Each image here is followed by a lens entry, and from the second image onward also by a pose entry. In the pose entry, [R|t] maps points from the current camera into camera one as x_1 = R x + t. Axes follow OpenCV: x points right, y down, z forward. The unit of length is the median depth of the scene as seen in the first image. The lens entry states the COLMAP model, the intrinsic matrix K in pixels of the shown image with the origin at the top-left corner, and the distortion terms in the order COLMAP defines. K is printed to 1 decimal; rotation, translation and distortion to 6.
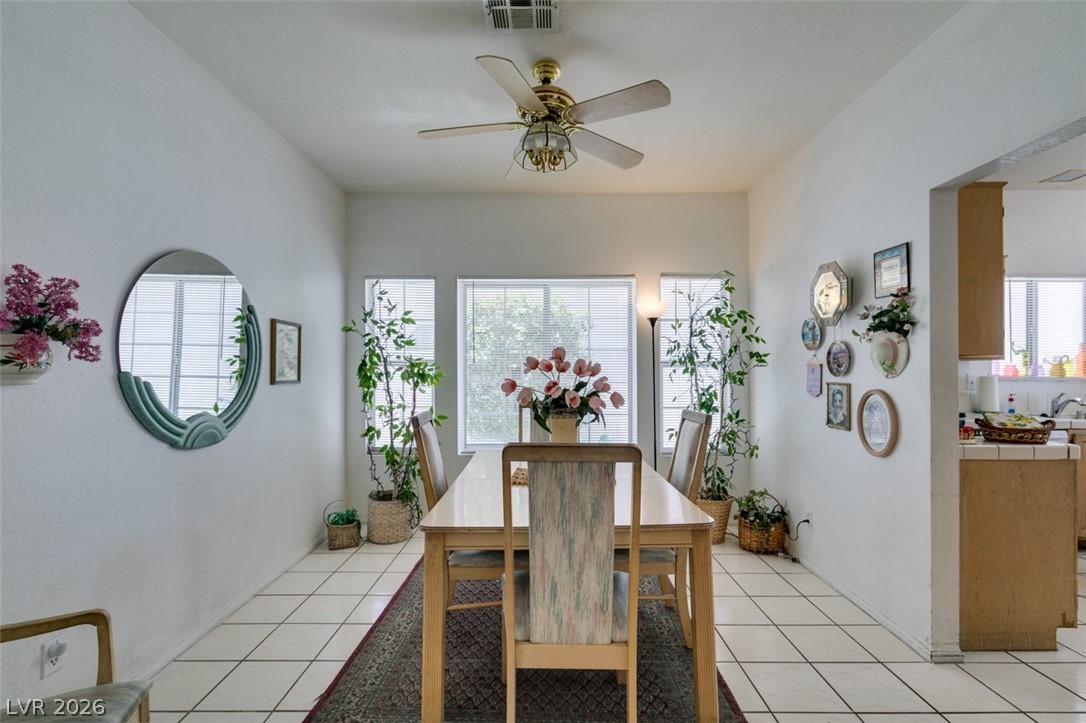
lens RADIAL K [[486.4, 0, 542.4], [0, 486.4, 365.9], [0, 0, 1]] dist [0.006417, -0.001346]
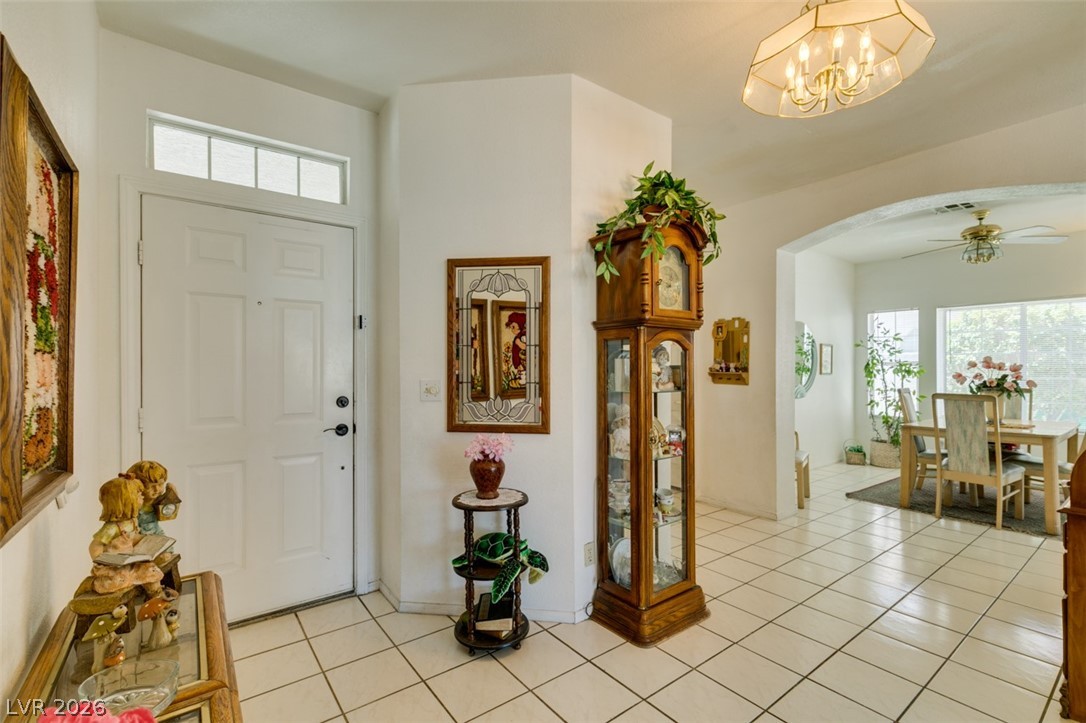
lens RADIAL K [[486.4, 0, 539.3], [0, 486.4, 366.9], [0, 0, 1]] dist [0.006417, -0.001346]
pose [[0.607910, 0.000621, -0.794006, 0.313360], [0.003274, 0.999989, 0.003289, -0.004663], [0.794000, -0.004598, 0.607901, -1.020408]]
